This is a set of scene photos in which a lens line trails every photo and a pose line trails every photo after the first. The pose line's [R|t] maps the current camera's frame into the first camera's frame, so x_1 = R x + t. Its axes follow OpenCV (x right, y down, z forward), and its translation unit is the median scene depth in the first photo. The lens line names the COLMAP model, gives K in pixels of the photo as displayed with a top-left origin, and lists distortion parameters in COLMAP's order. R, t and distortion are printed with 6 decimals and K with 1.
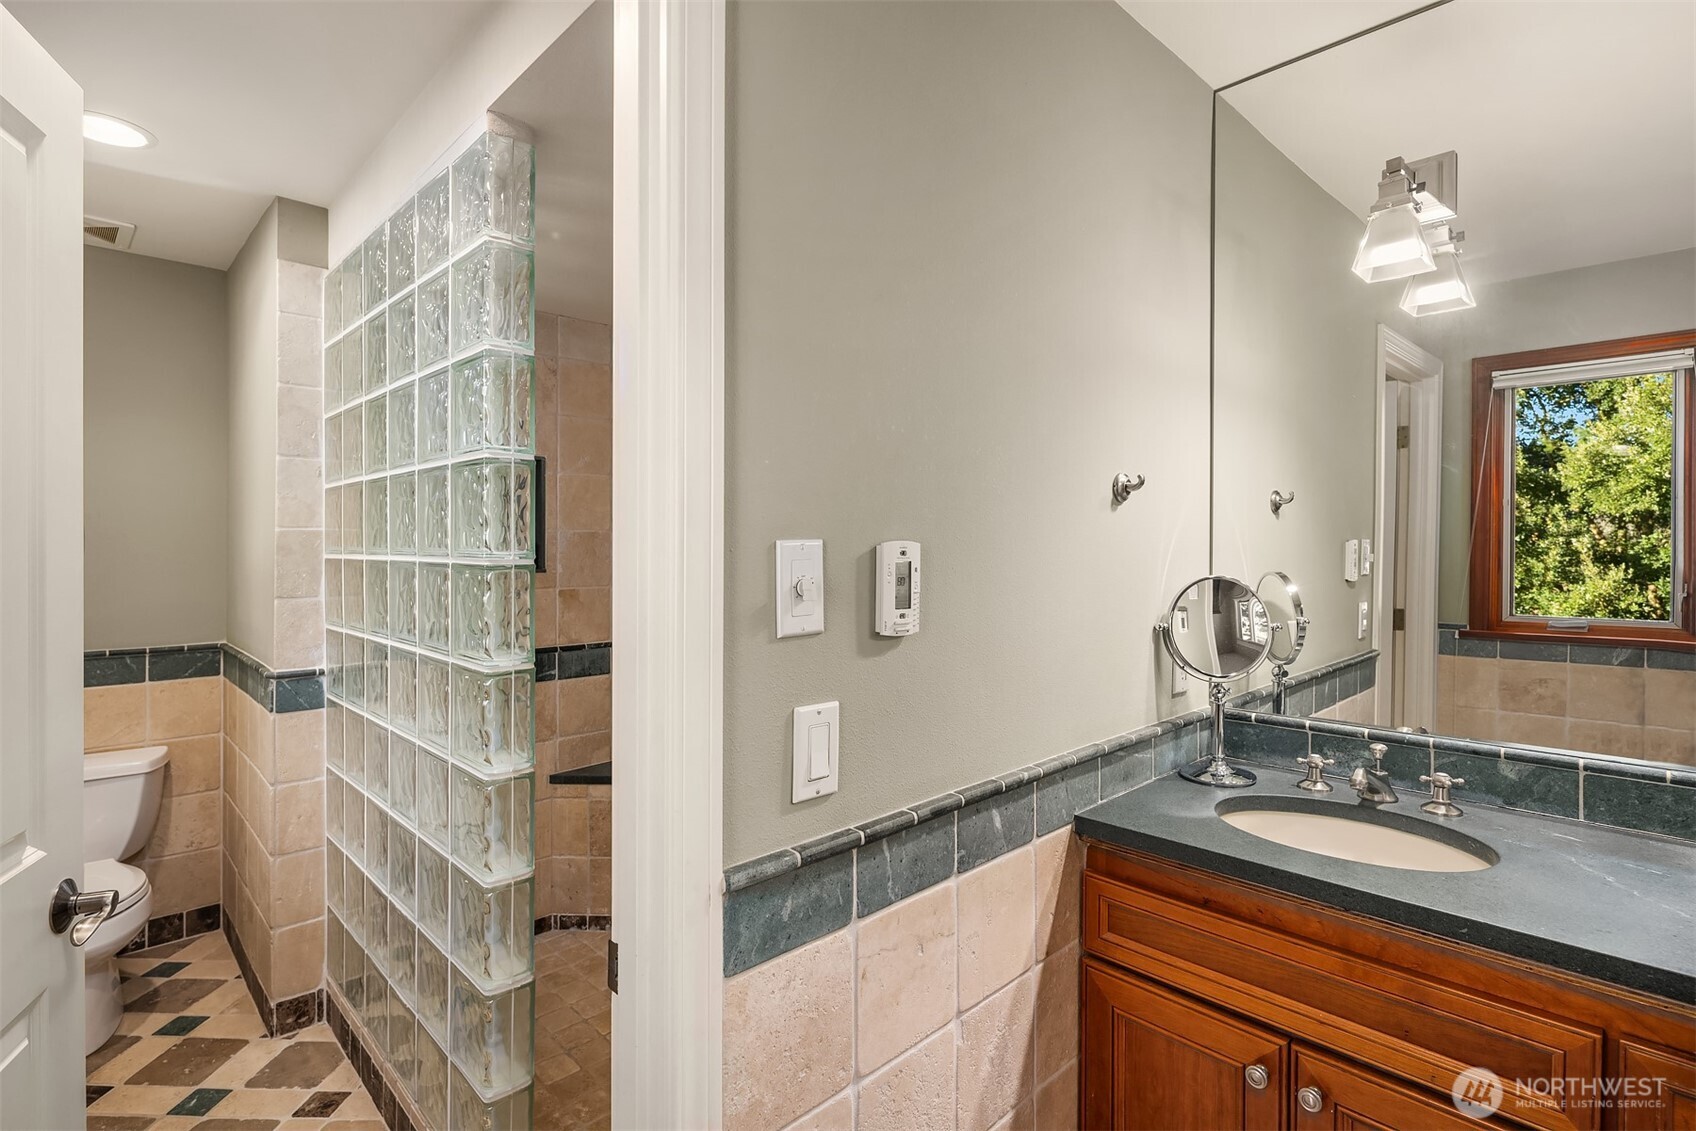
lens RADIAL K [[820.2, 0, 846.1], [0, 820.2, 555.7], [0, 0, 1]] dist [0.000610, -0.000581]
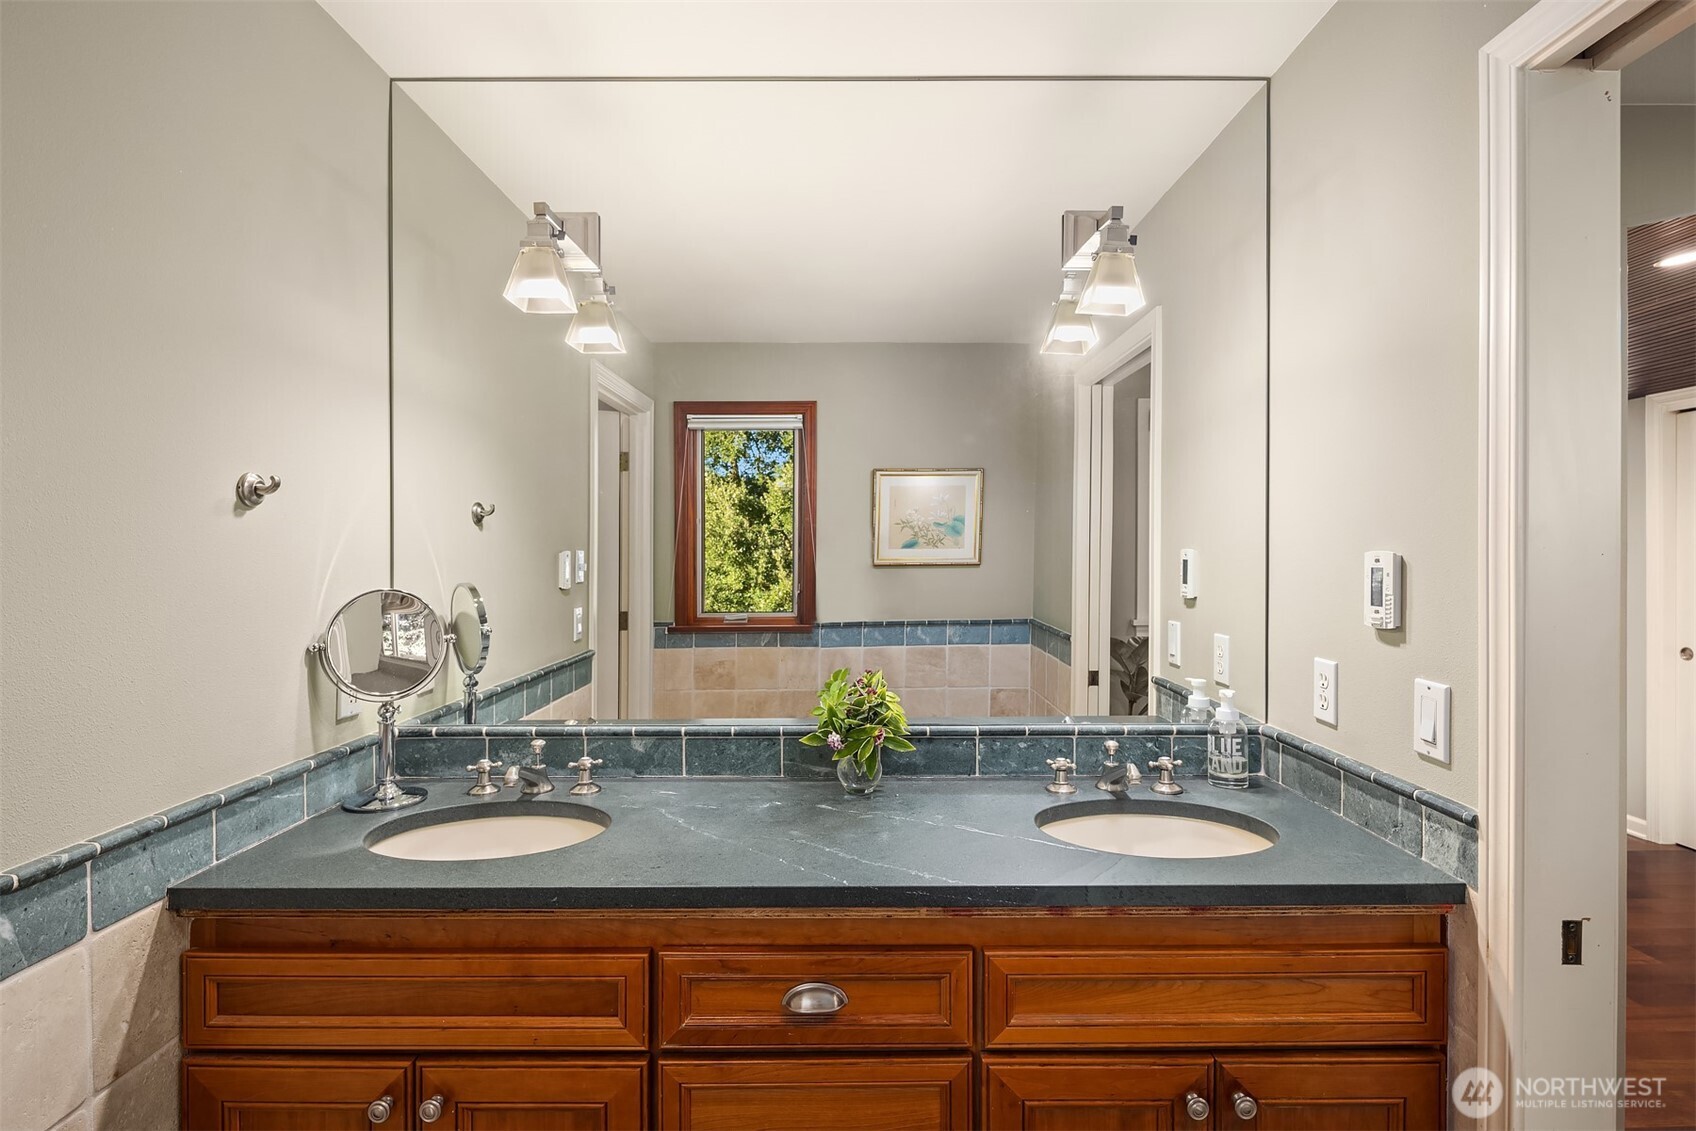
lens RADIAL K [[826.0, 0, 848.0], [0, 826.0, 565.5], [0, 0, 1]] dist [-0.001690, -0.001754]
pose [[0.689139, -0.007653, 0.724589, 0.143097], [0.007717, 0.999965, 0.003223, -0.001457], [-0.724588, 0.003371, 0.689174, -0.049731]]
